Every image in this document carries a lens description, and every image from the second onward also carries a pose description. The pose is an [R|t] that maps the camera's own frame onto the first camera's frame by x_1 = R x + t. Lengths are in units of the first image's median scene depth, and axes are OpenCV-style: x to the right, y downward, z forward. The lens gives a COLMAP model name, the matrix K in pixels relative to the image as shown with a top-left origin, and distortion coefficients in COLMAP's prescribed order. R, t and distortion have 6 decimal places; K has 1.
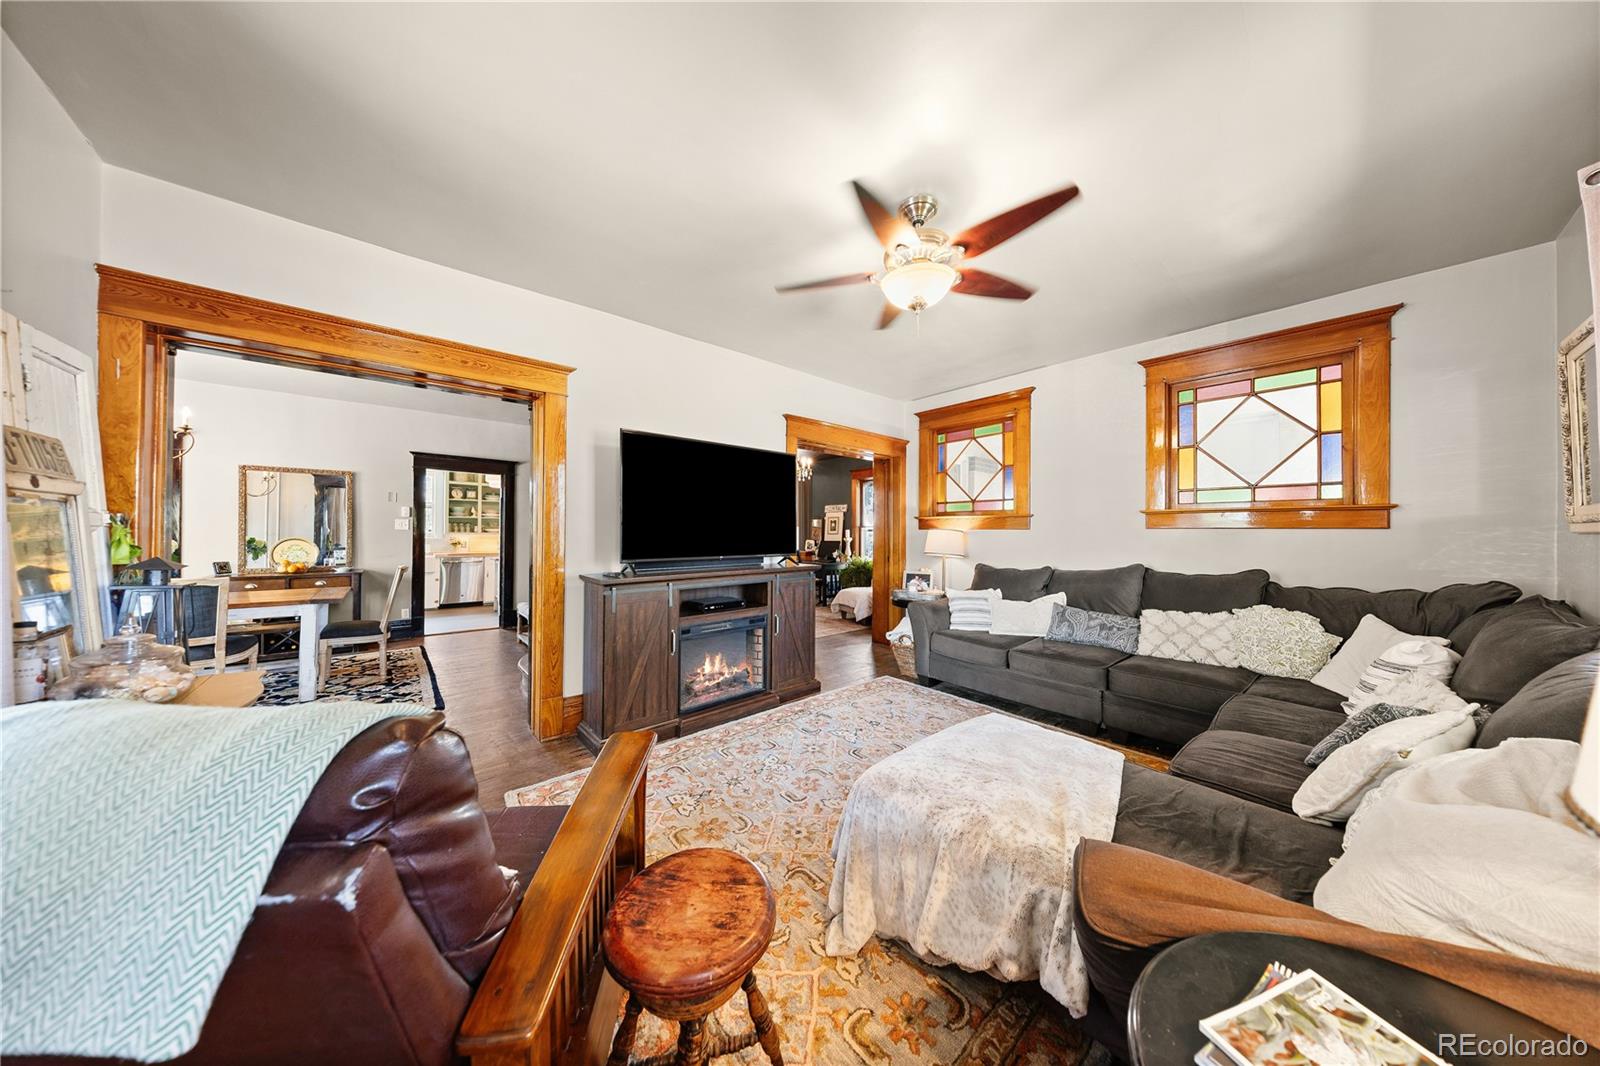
lens RADIAL K [[465.2, 0, 799.4], [0, 465.2, 535.4], [0, 0, 1]] dist [-0.009481, -0.000029]
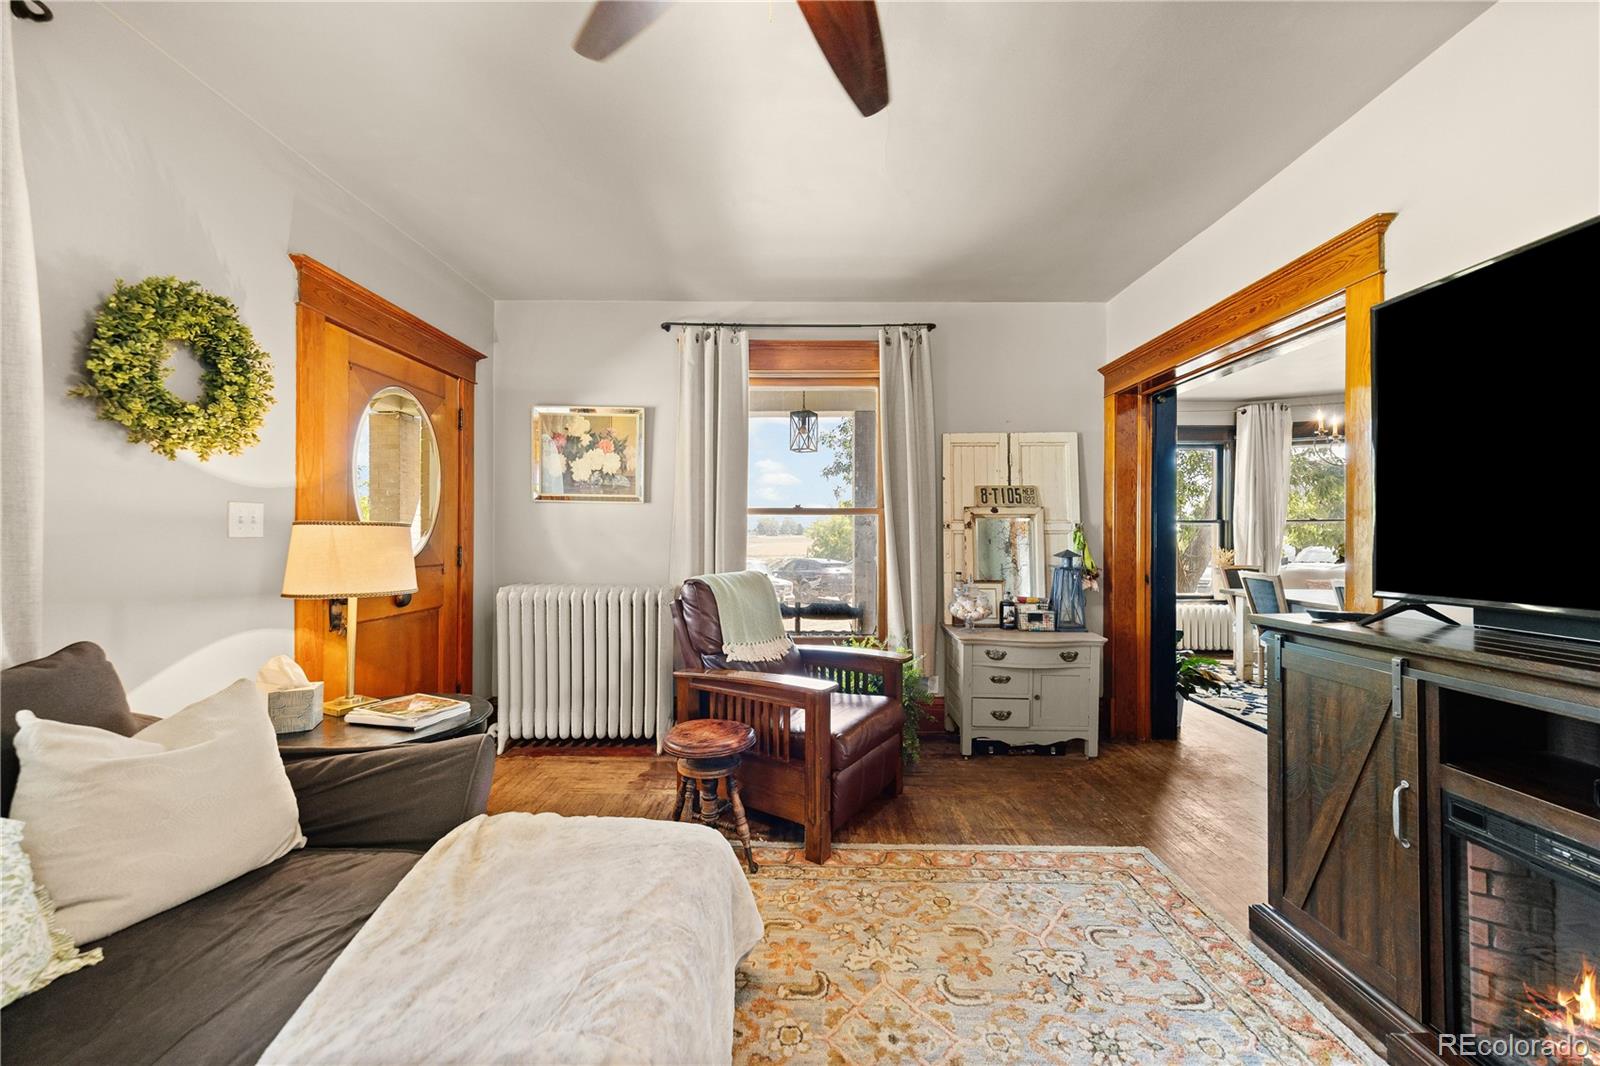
lens RADIAL K [[555.5, 0, 797.0], [0, 555.5, 533.7], [0, 0, 1]] dist [-0.000559, -0.000018]
pose [[-0.668654, -0.008198, -0.743529, 0.389611], [-0.006664, 0.999965, -0.005033, 0.005213], [0.743544, 0.001590, -0.668685, 0.889912]]
